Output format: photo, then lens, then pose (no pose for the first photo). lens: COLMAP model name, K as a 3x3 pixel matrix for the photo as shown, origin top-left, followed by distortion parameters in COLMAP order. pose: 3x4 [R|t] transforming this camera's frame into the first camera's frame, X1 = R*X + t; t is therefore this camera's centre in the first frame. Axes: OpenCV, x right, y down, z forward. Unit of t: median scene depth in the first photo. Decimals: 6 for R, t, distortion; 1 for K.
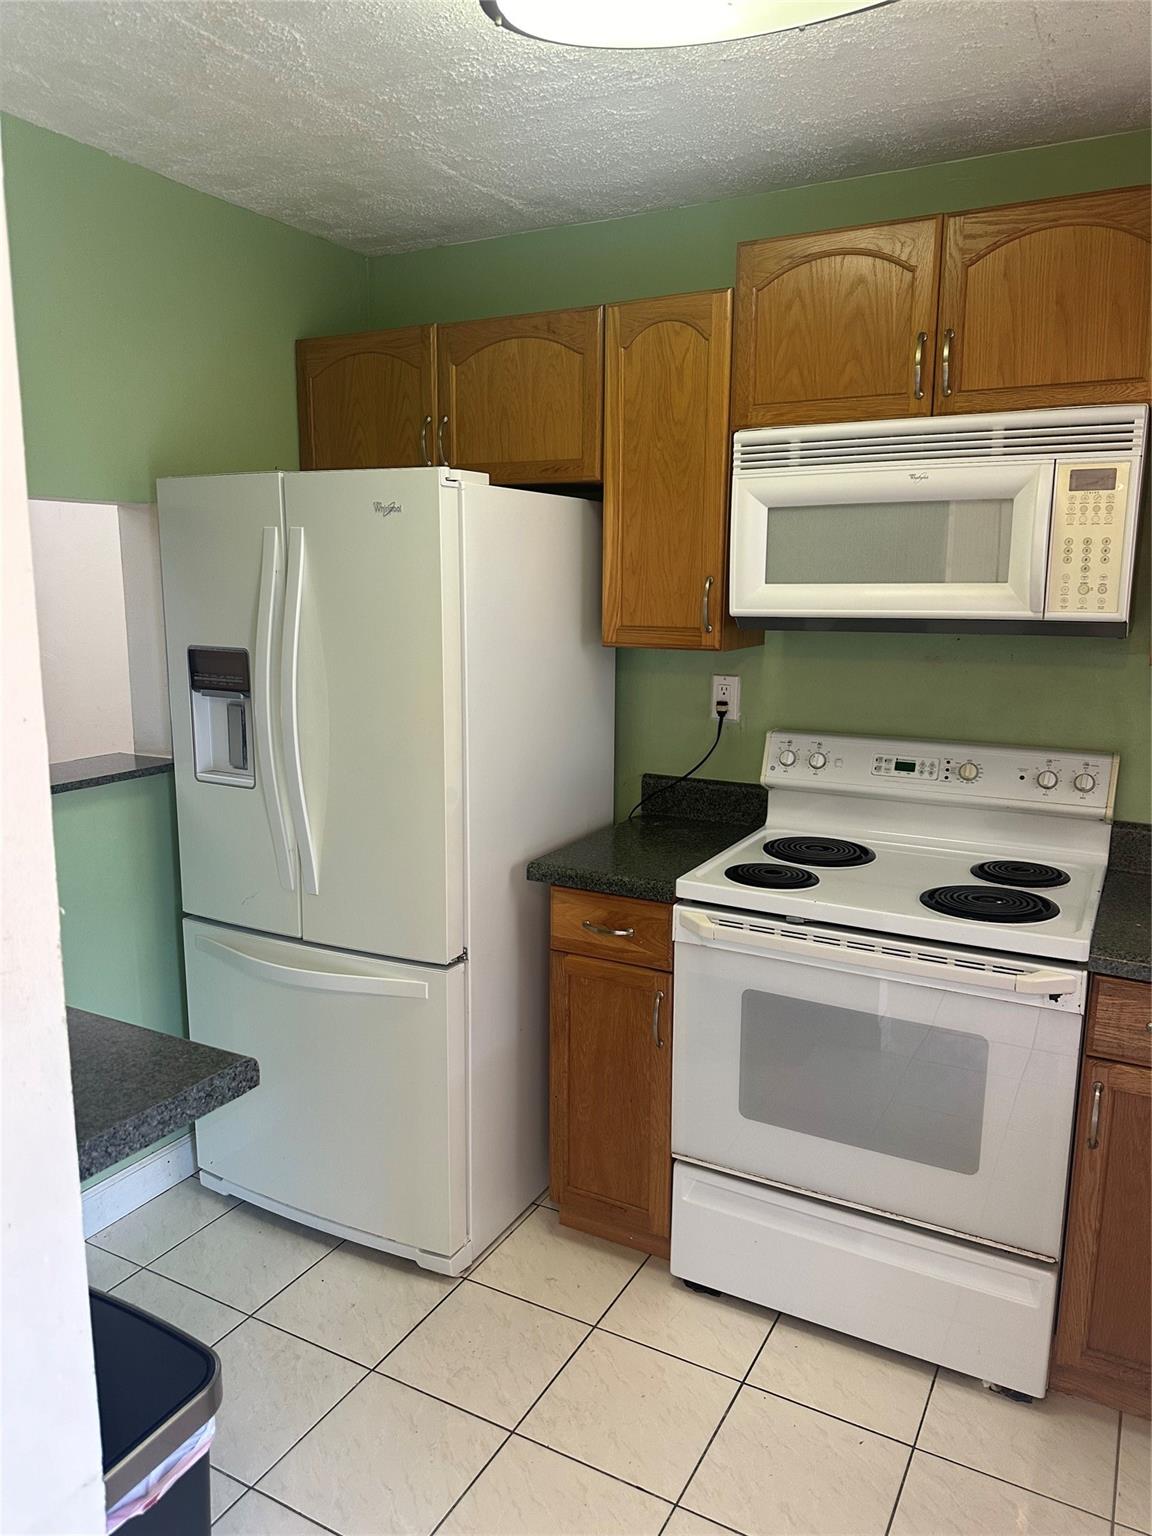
lens RADIAL K [[1093.4, 0, 576.4], [0, 1093.4, 766.8], [0, 0, 1]] dist [0.073484, -0.096062]
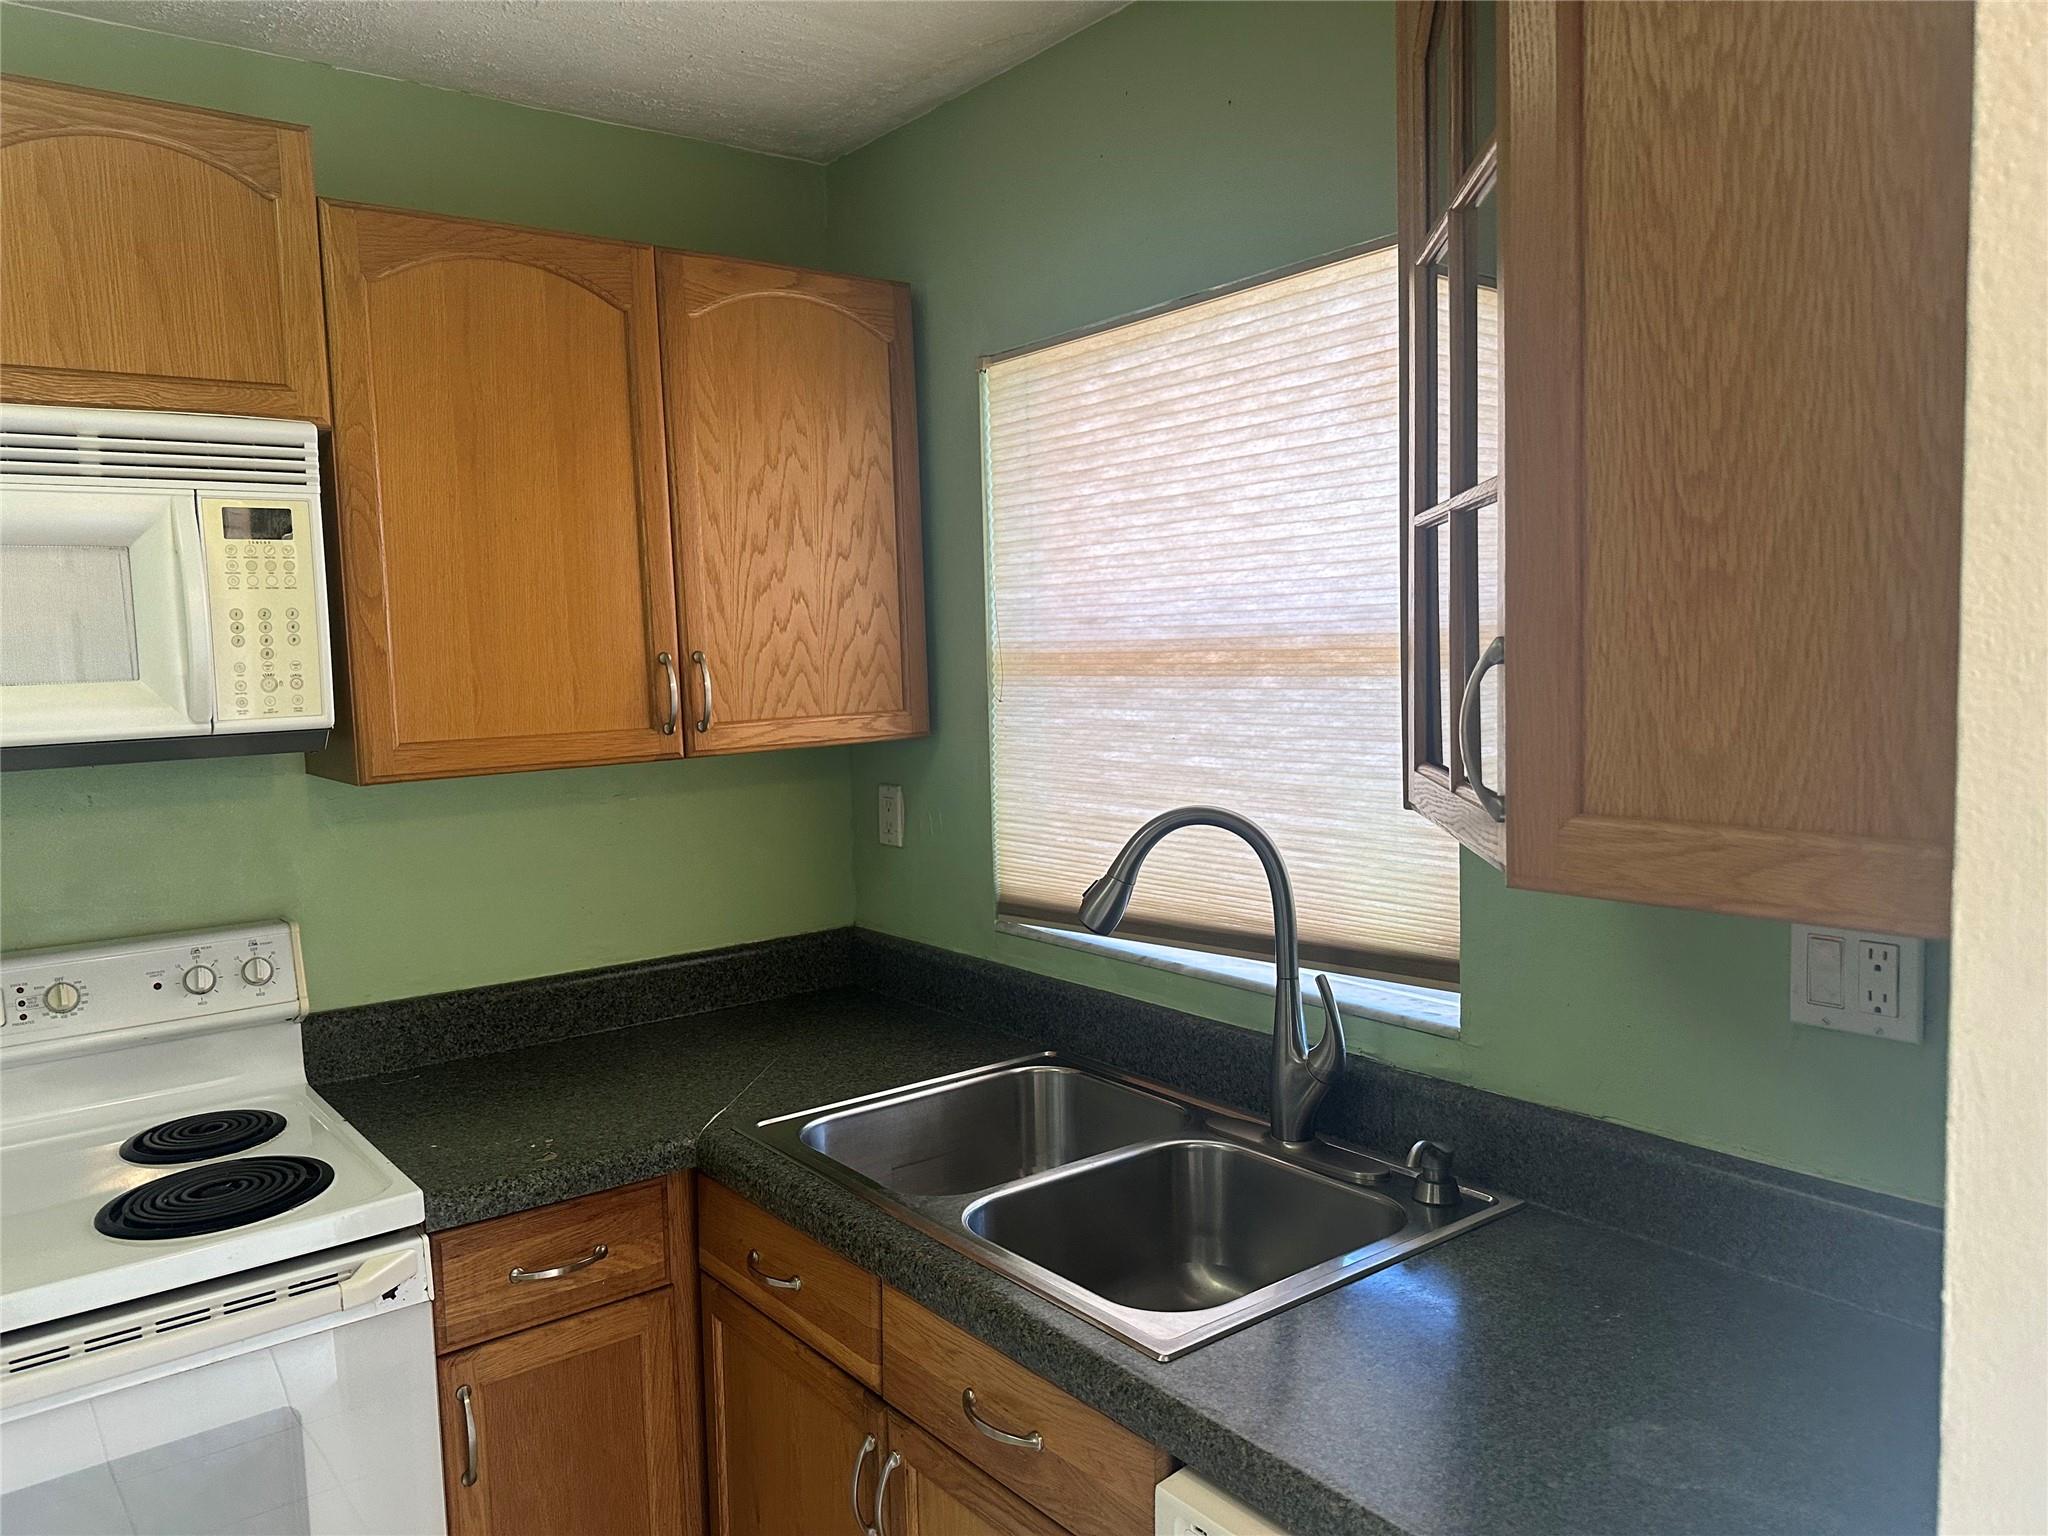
lens RADIAL K [[1457.9, 0, 1024.9], [0, 1457.9, 766.3], [0, 0, 1]] dist [0.073484, -0.096062]
pose [[0.403484, -0.097778, 0.909747, -0.173516], [0.189159, 0.981708, 0.021617, -0.044336], [-0.895220, 0.163365, 0.414600, 0.228296]]
